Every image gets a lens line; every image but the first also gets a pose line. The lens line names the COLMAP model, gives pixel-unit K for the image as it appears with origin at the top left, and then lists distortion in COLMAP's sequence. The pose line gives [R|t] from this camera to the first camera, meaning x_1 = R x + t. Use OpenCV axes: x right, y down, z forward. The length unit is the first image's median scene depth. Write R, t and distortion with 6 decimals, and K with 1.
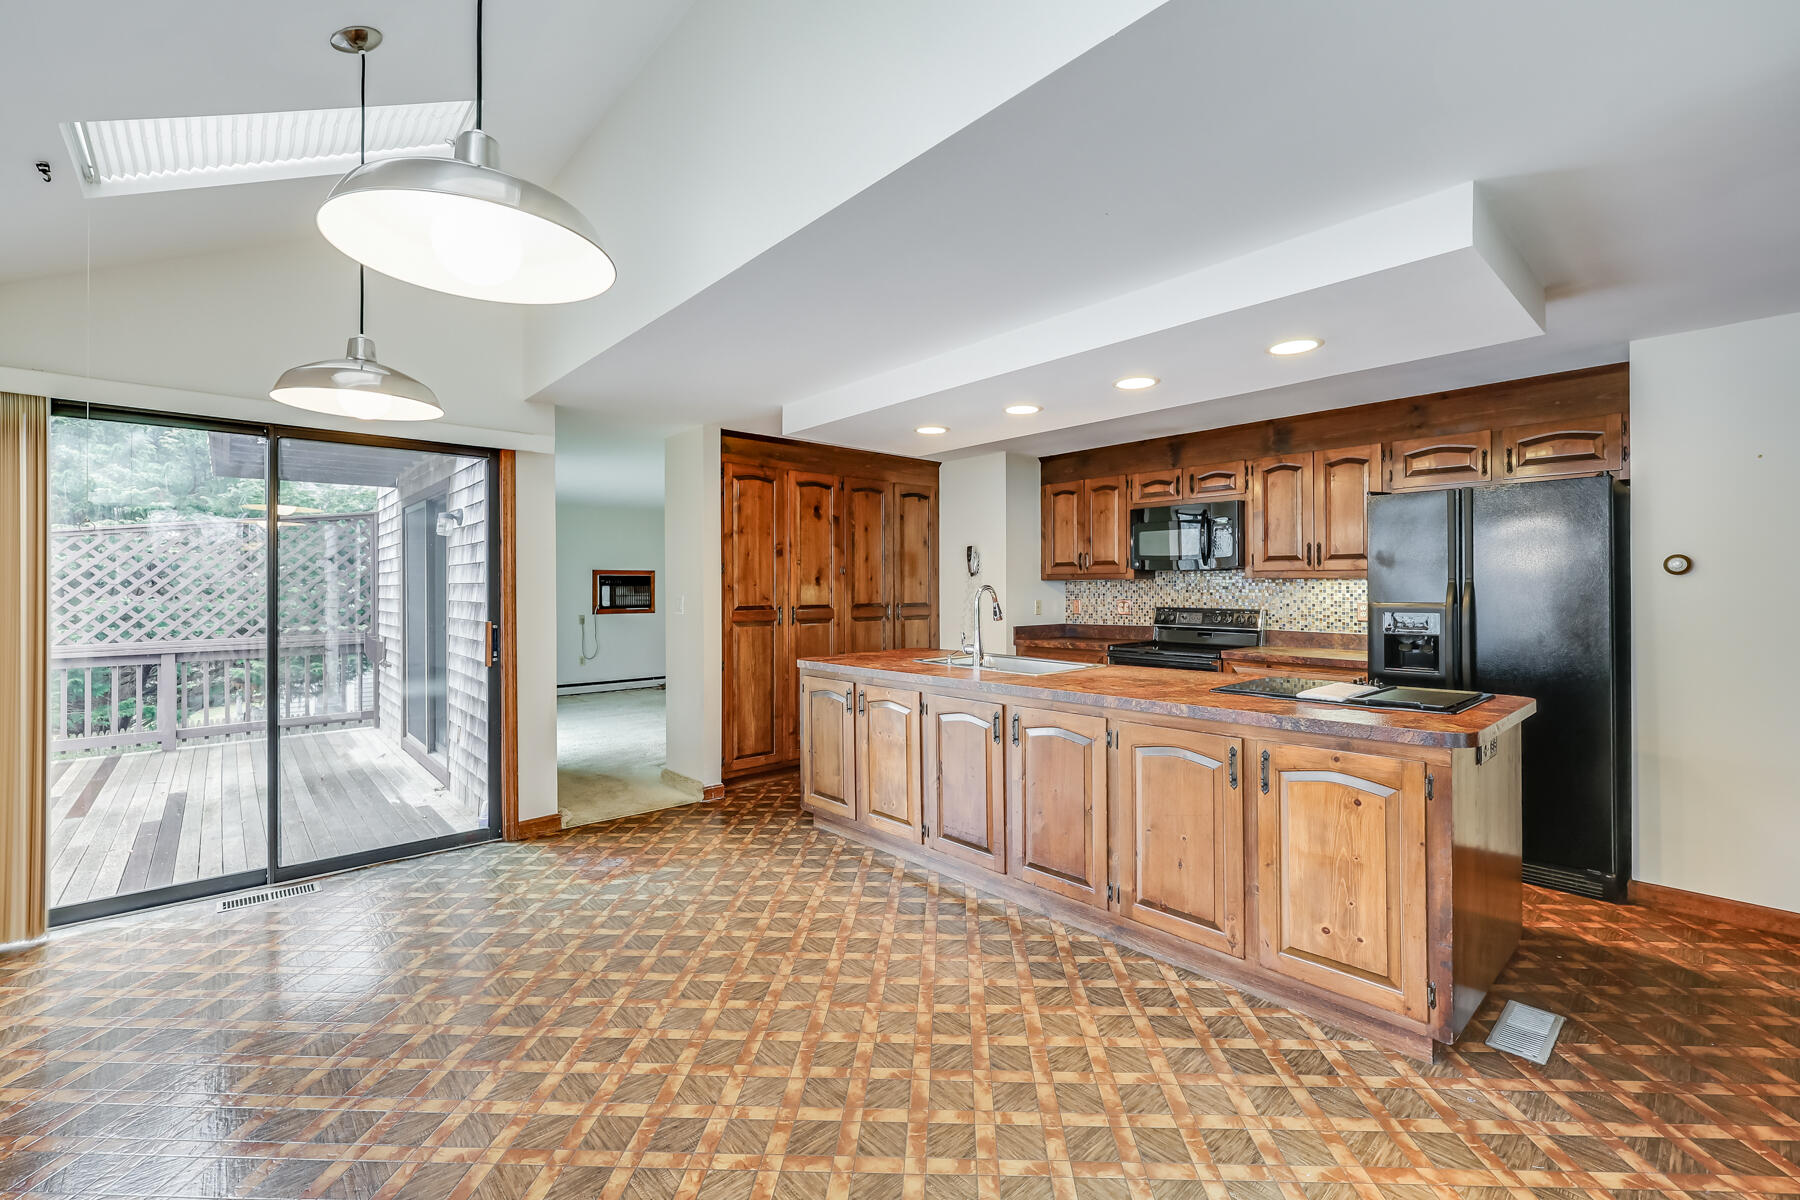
lens RADIAL K [[762.7, 0, 909.5], [0, 762.7, 583.3], [0, 0, 1]] dist [0.000379, 0.000489]
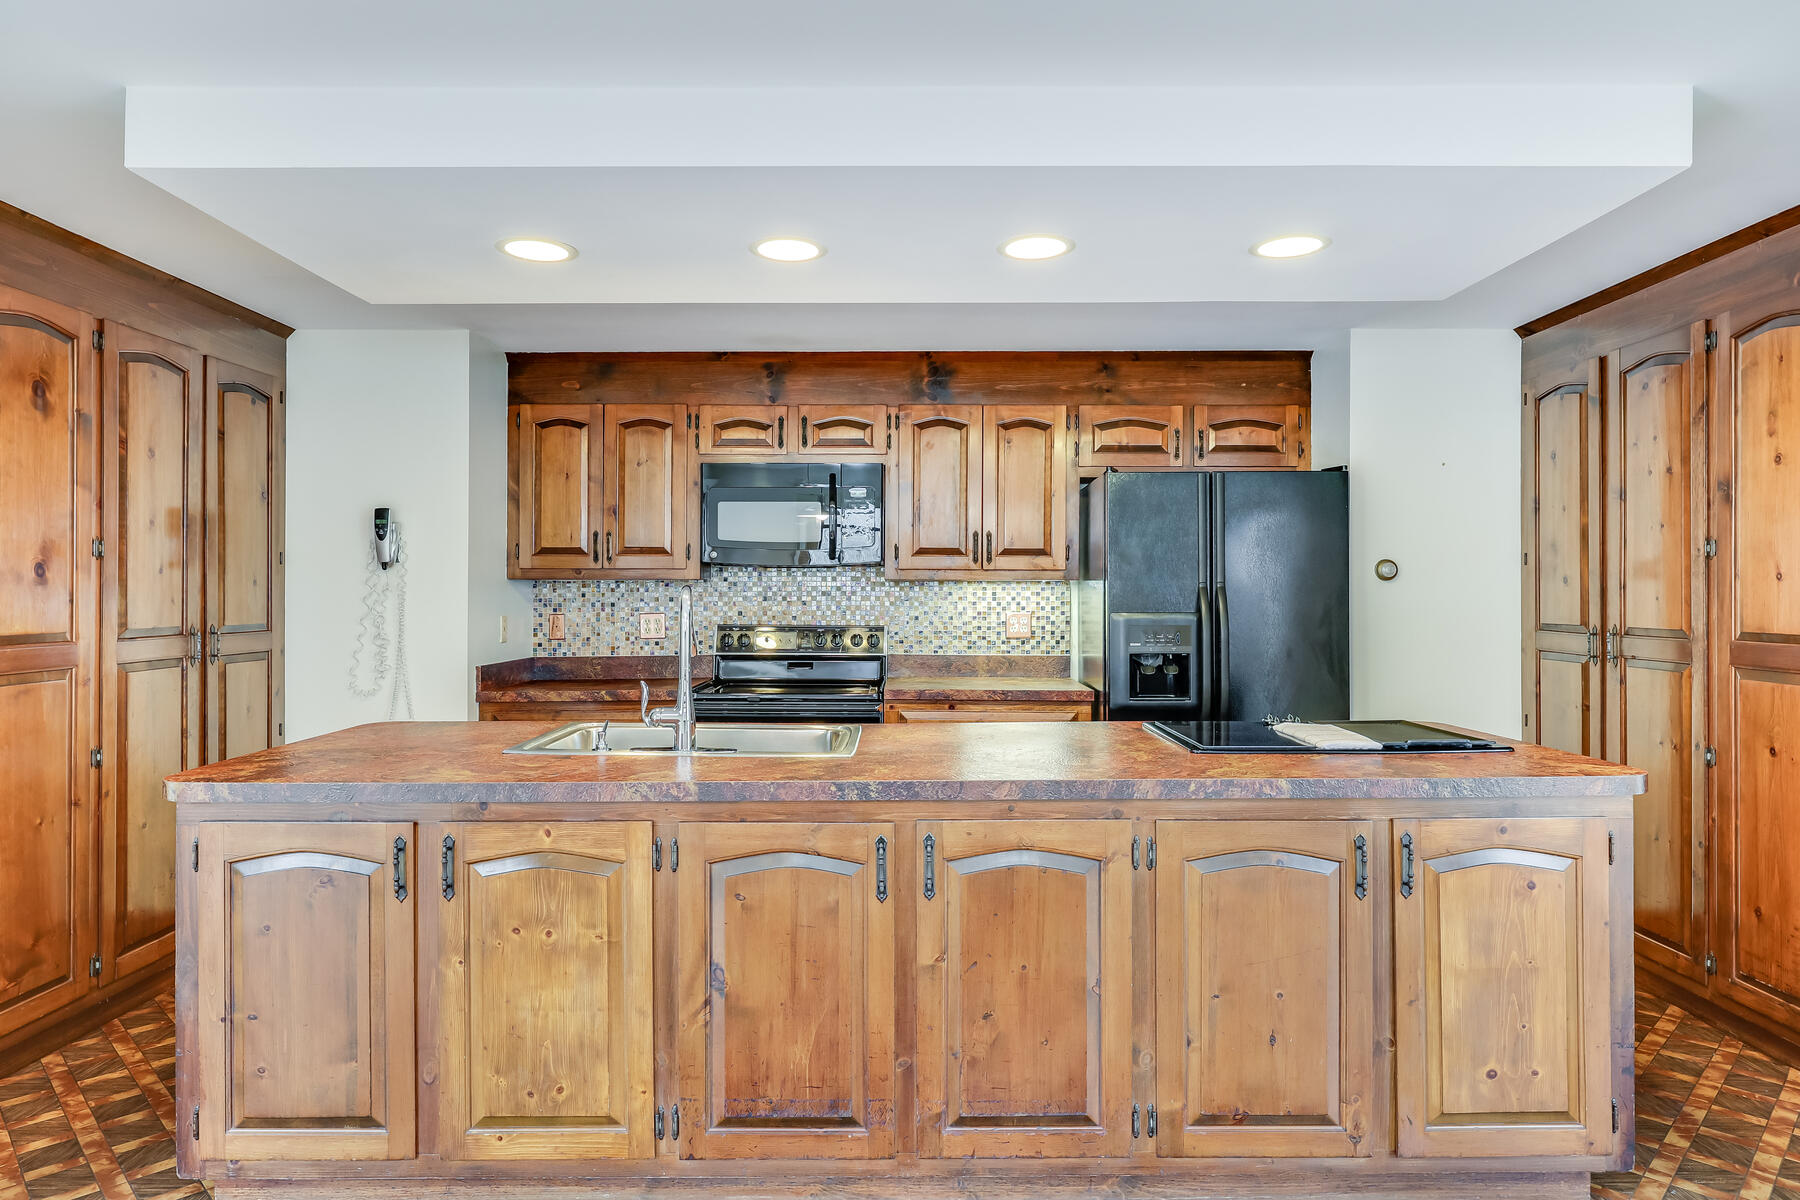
lens RADIAL K [[1095.8, 0, 896.6], [0, 1095.8, 588.4], [0, 0, 1]] dist [0.002400, 0.000592]
pose [[0.673751, 0.006705, 0.738928, -0.272014], [-0.006210, 0.999975, -0.003412, 0.004584], [-0.738932, -0.002289, 0.673776, 0.335732]]
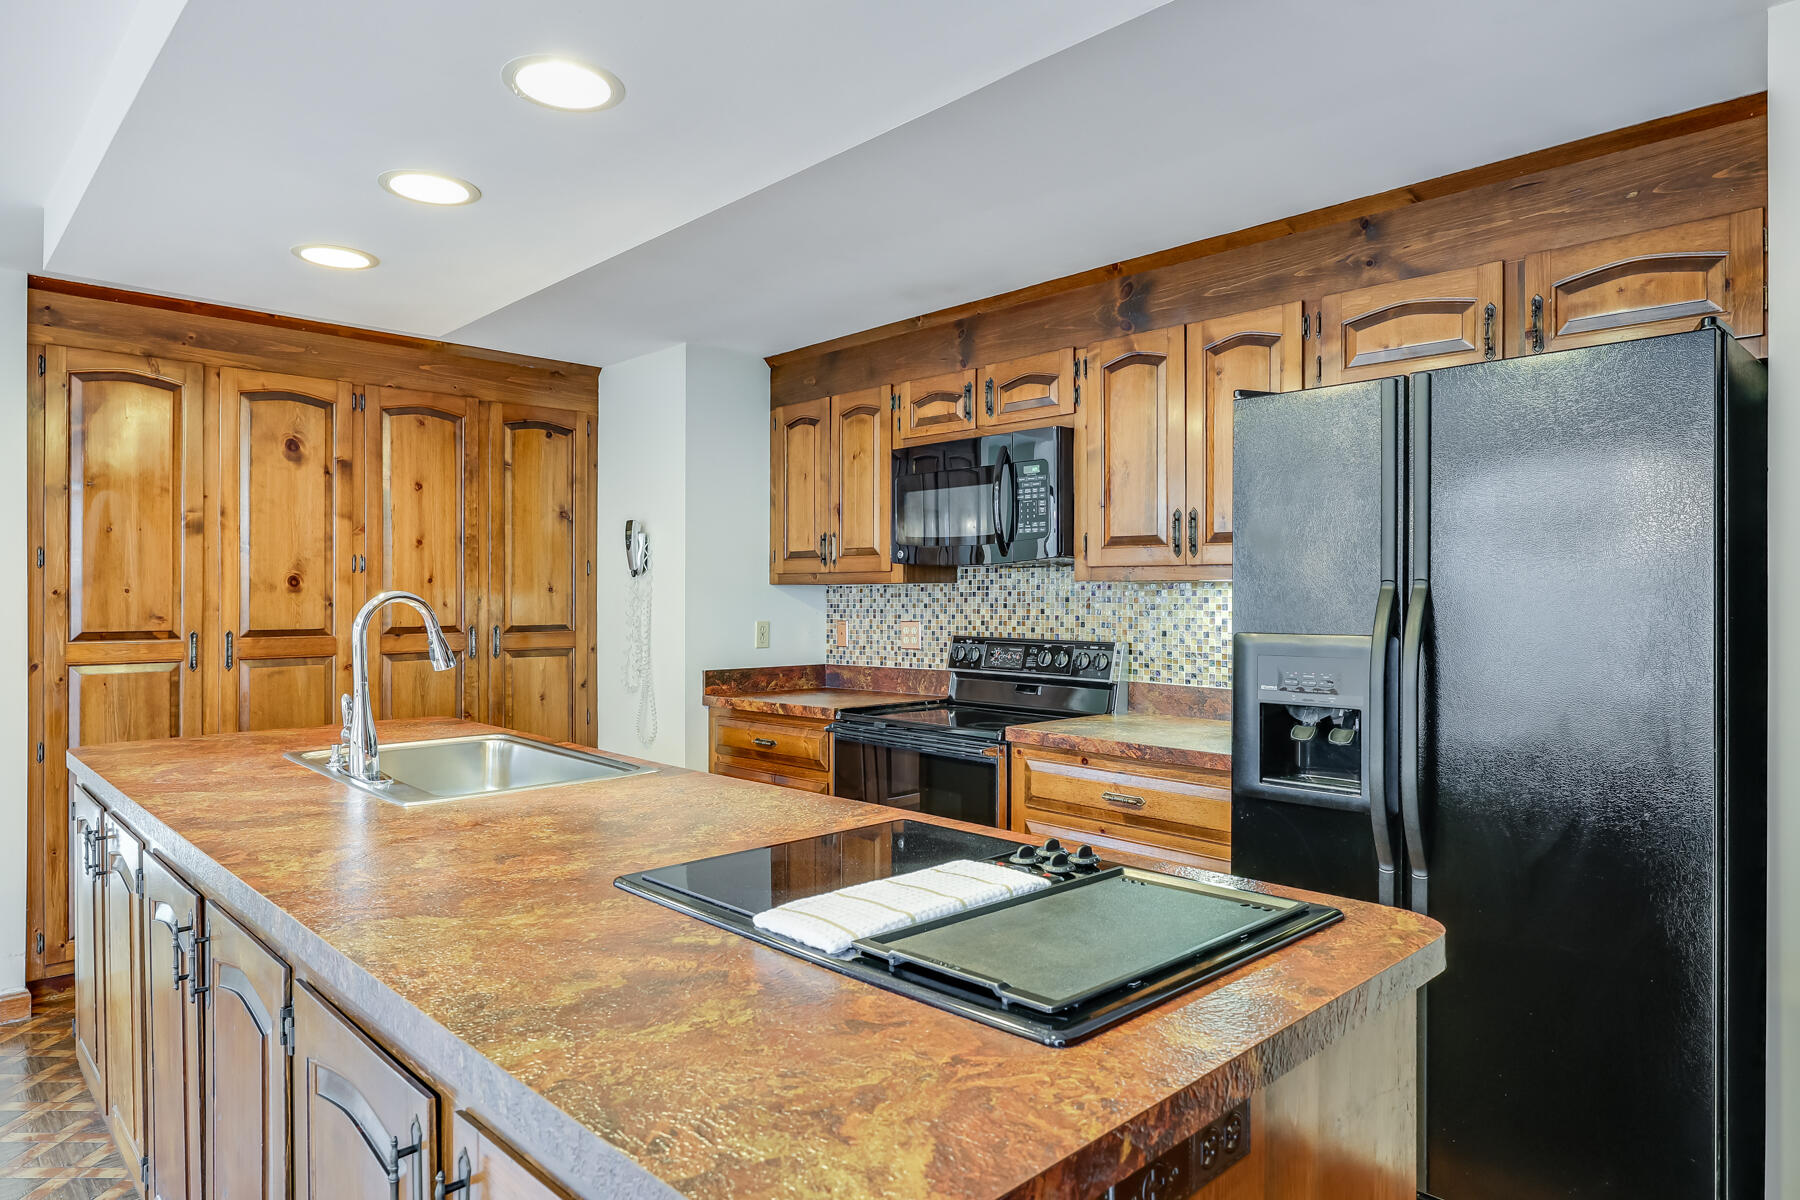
lens RADIAL K [[1095.8, 0, 896.5], [0, 1095.8, 596.2], [0, 0, 1]] dist [0.002400, 0.000592]
pose [[0.999600, 0.003799, 0.028010, 0.301103], [-0.003922, 0.999983, 0.004339, 0.000813], [-0.027993, -0.004447, 0.999598, 0.274683]]
